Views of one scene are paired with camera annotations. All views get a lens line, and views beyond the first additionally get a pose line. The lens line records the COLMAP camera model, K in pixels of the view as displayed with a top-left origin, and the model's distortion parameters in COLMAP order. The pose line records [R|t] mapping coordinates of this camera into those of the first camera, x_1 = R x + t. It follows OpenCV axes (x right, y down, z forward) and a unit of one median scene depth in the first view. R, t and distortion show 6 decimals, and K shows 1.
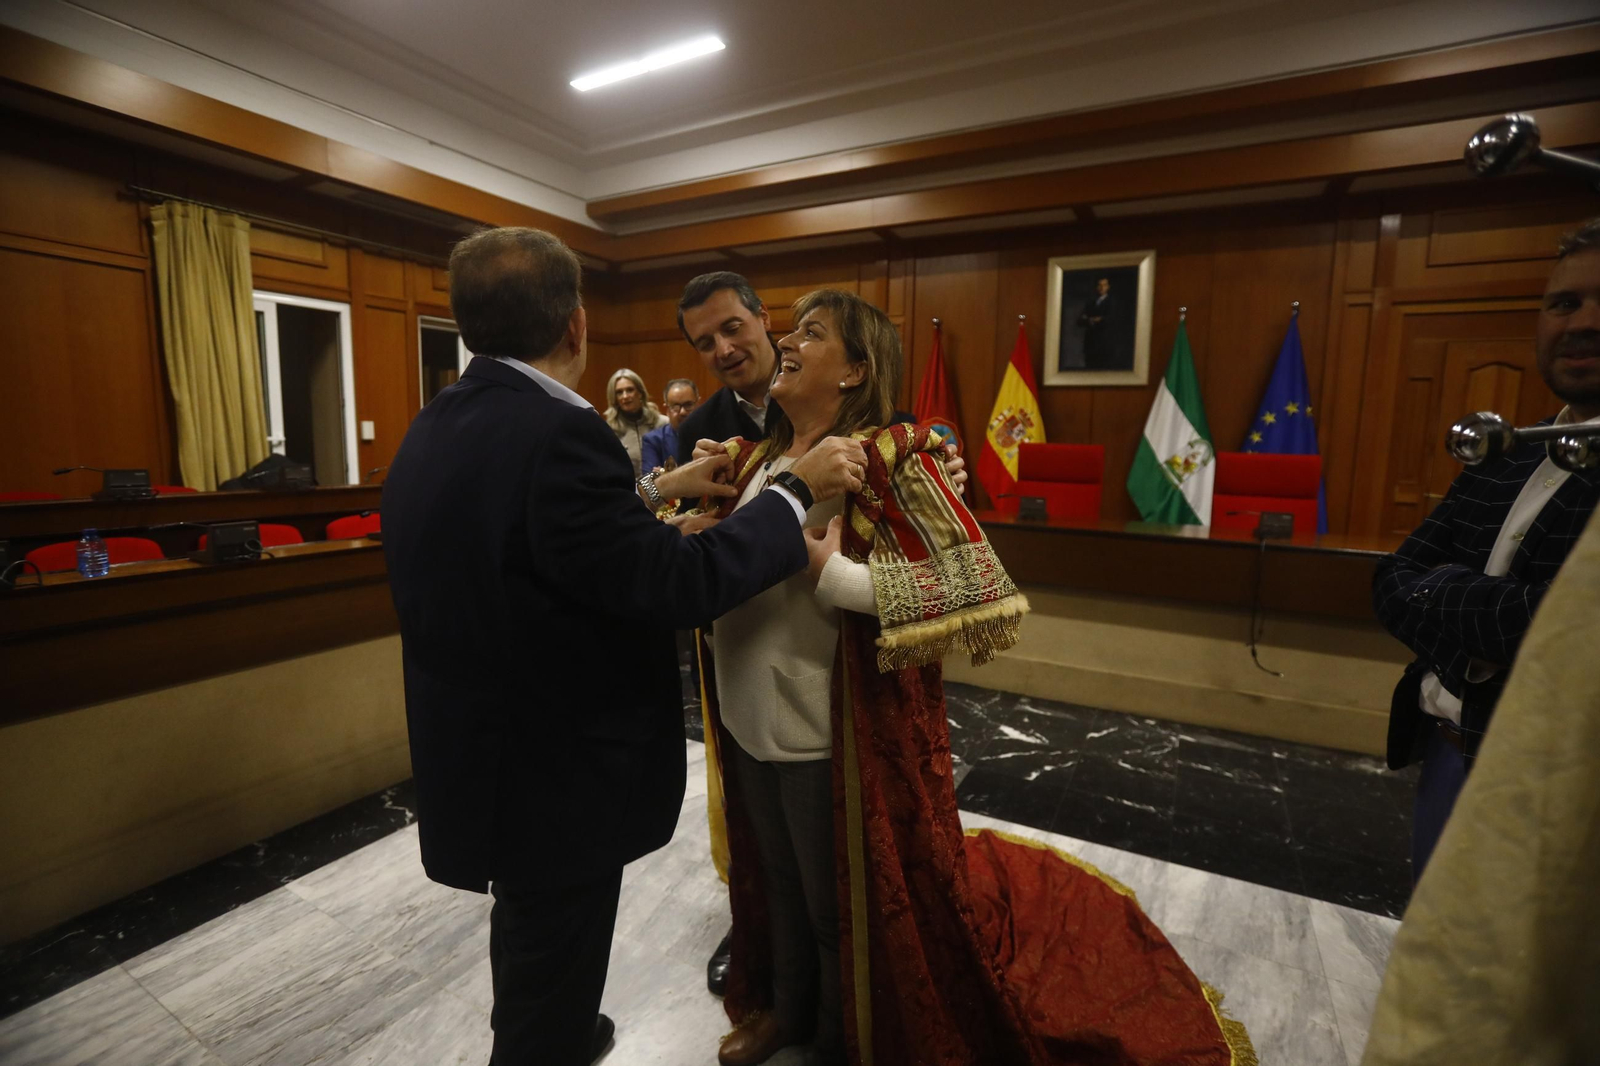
lens RADIAL K [[708.7, 0, 804.6], [0, 708.7, 521.4], [0, 0, 1]] dist [-0.057290, 0.021110]
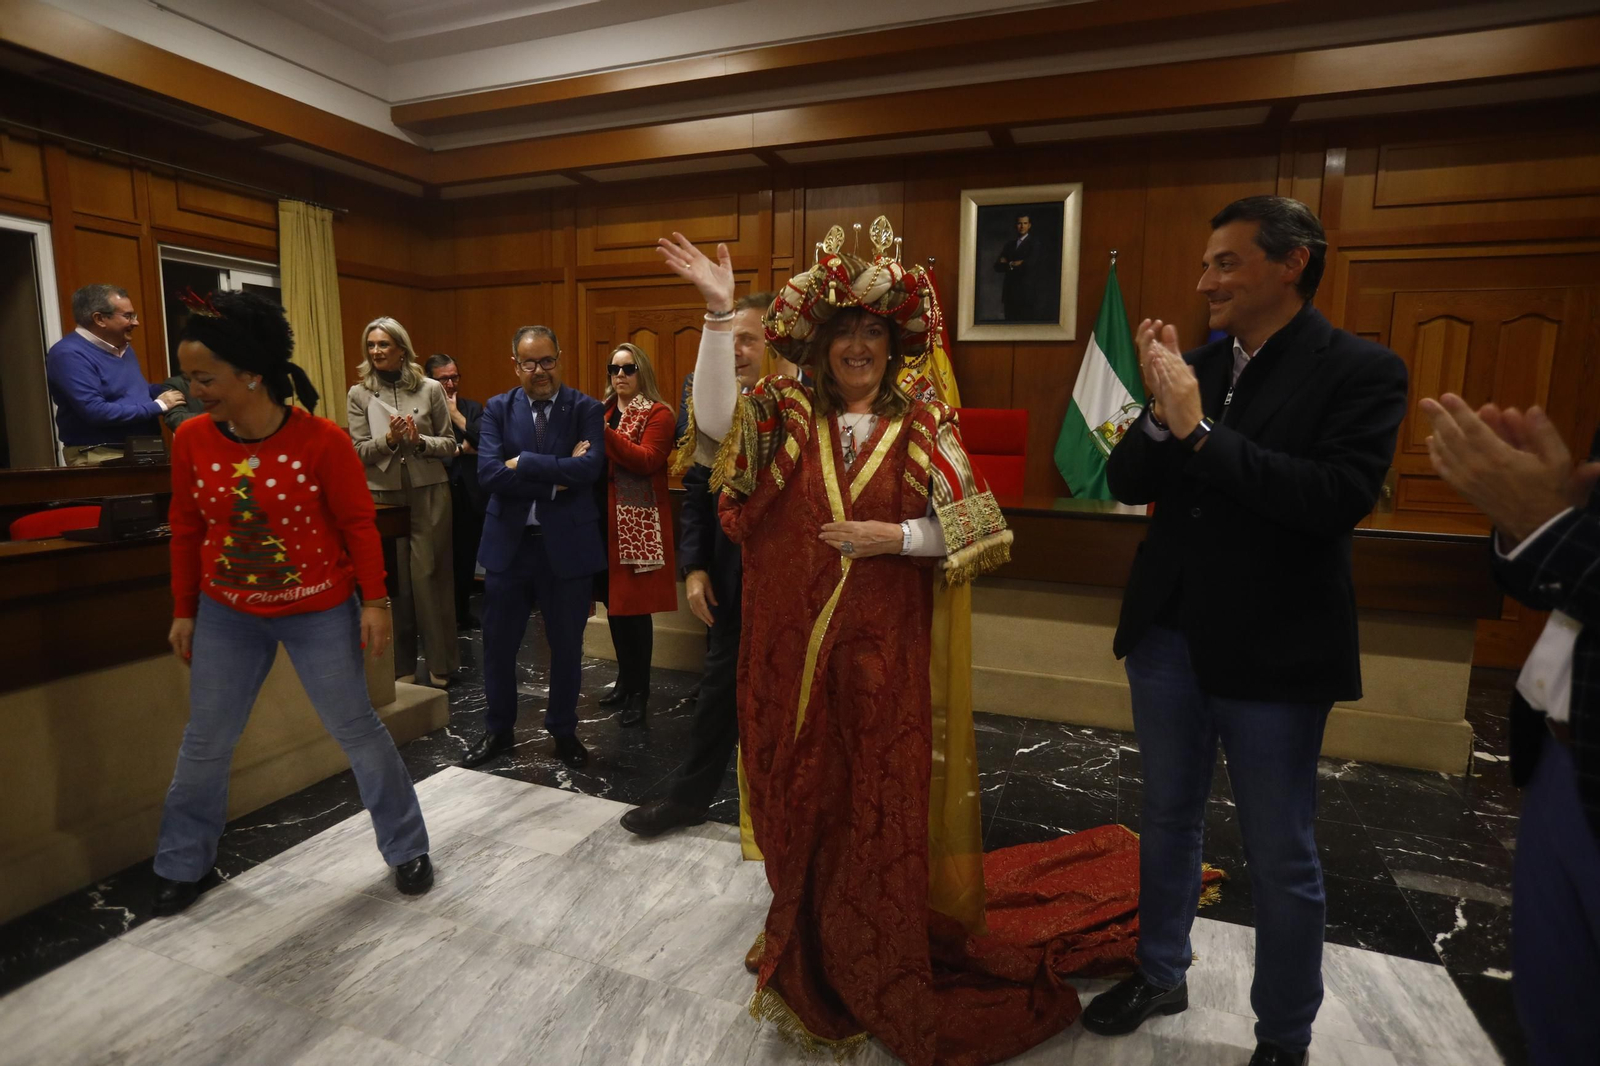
lens RADIAL K [[834.6, 0, 794.5], [0, 834.6, 516.3], [0, 0, 1]] dist [-0.048014, 0.027160]
pose [[0.991289, -0.021033, 0.130017, 0.010917], [0.019725, 0.999741, 0.011339, 0.003886], [-0.130222, -0.008676, 0.991447, 0.031923]]
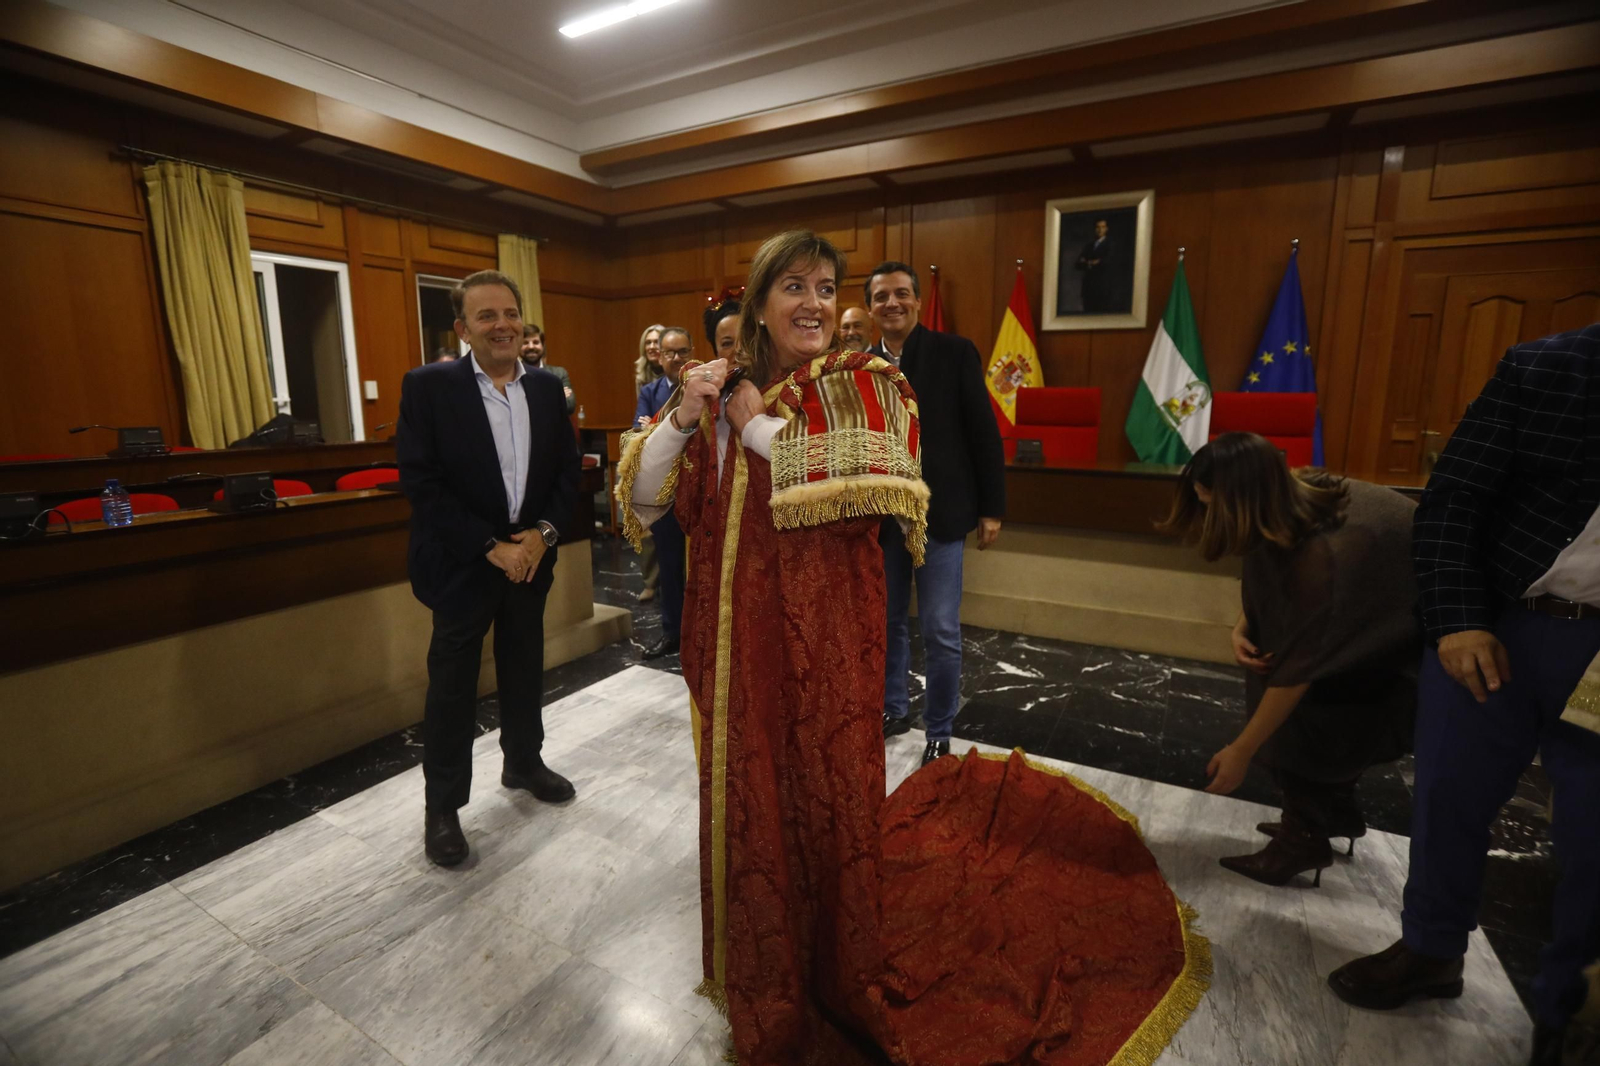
lens RADIAL K [[708.7, 0, 804.0], [0, 708.7, 516.6], [0, 0, 1]] dist [-0.057290, 0.021110]
pose [[0.999778, -0.019177, -0.008719, 0.006489], [0.019606, 0.998450, 0.052089, 0.014228], [0.007706, -0.052248, 0.998604, -0.014388]]
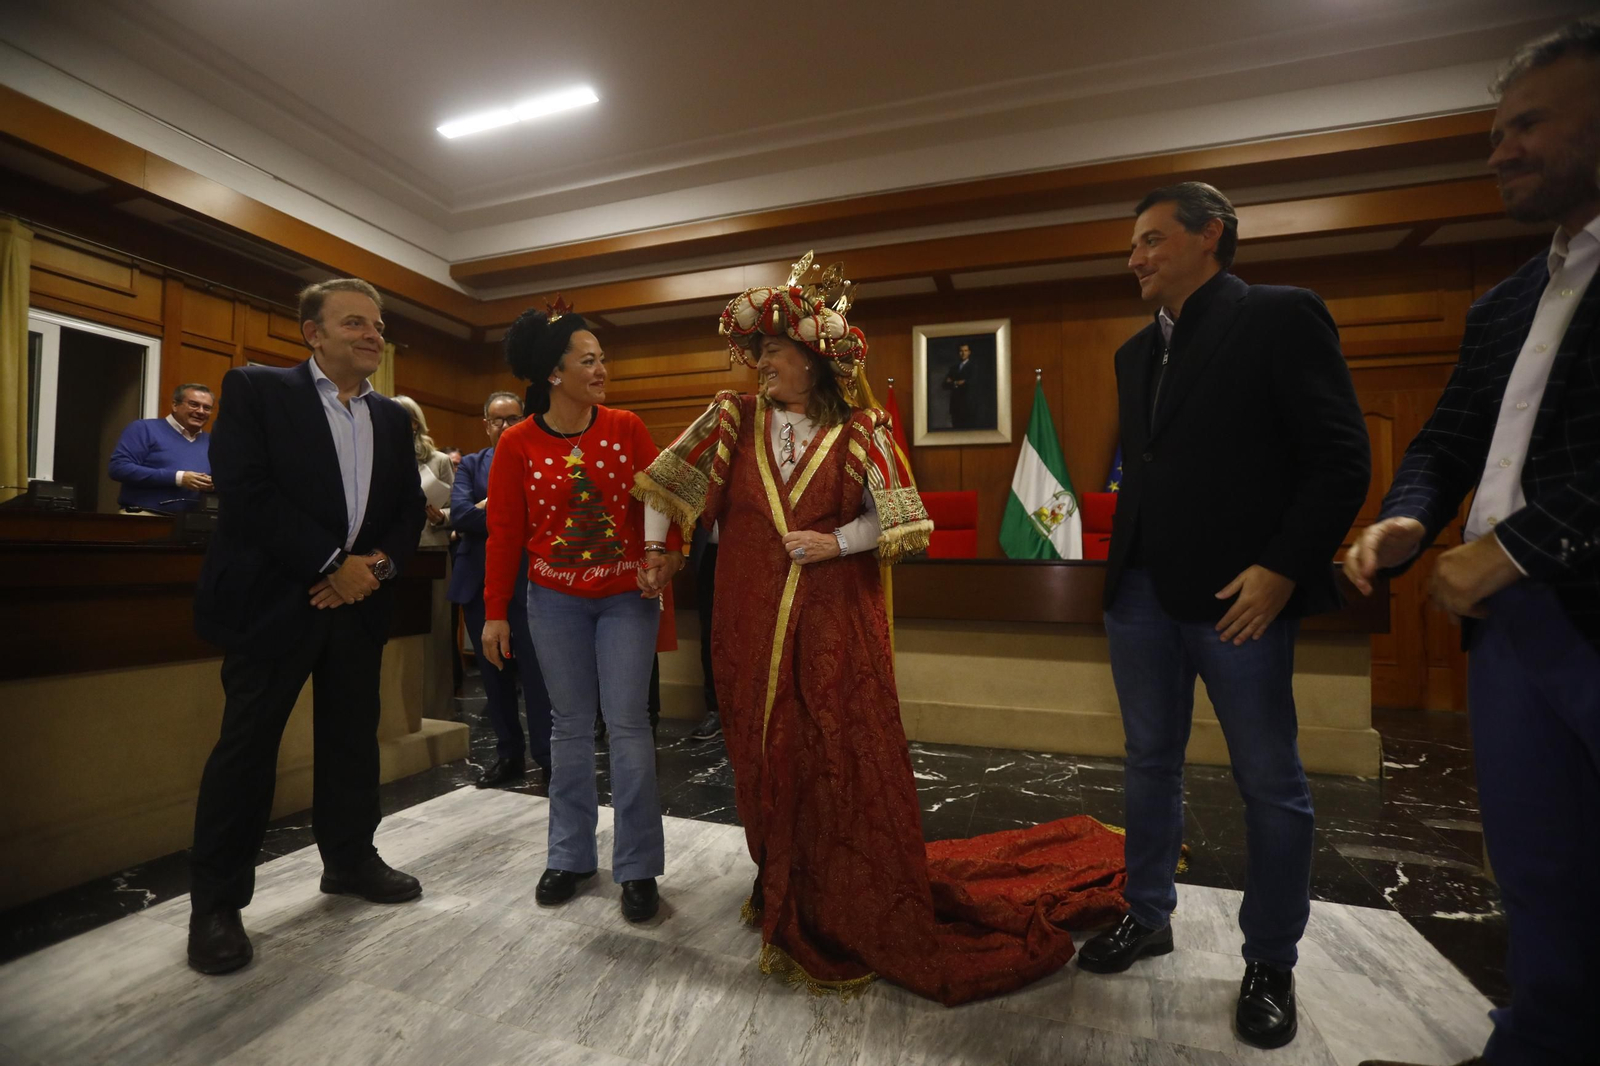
lens RADIAL K [[708.7, 0, 794.4], [0, 708.7, 523.7], [0, 0, 1]] dist [-0.057290, 0.021110]
pose [[0.986286, -0.002615, 0.165023, -0.001309], [0.028513, 0.987539, -0.154767, 0.084578], [-0.162562, 0.157350, 0.974071, 0.054366]]
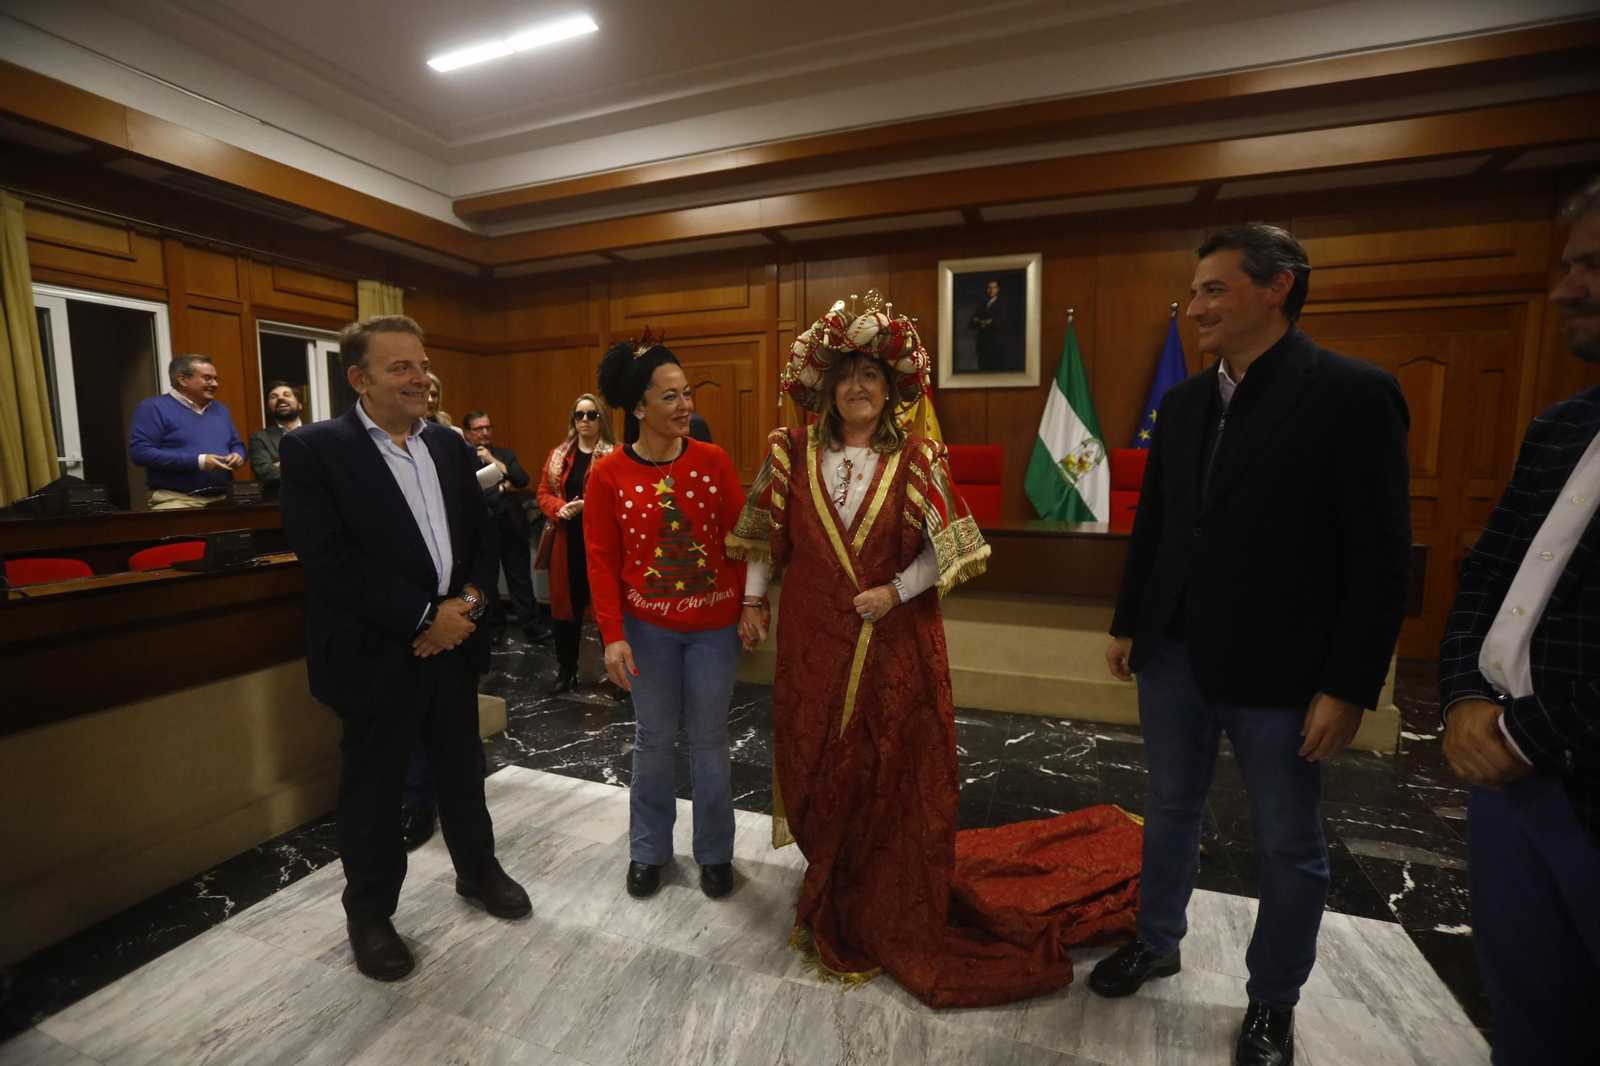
lens RADIAL K [[708.7, 0, 796.1], [0, 708.7, 522.9], [0, 0, 1]] dist [-0.057290, 0.021110]
pose [[0.990165, -0.035843, 0.135232, -0.000714], [0.038714, 0.999076, -0.018664, 0.007955], [-0.134438, 0.023716, 0.990638, 0.052889]]
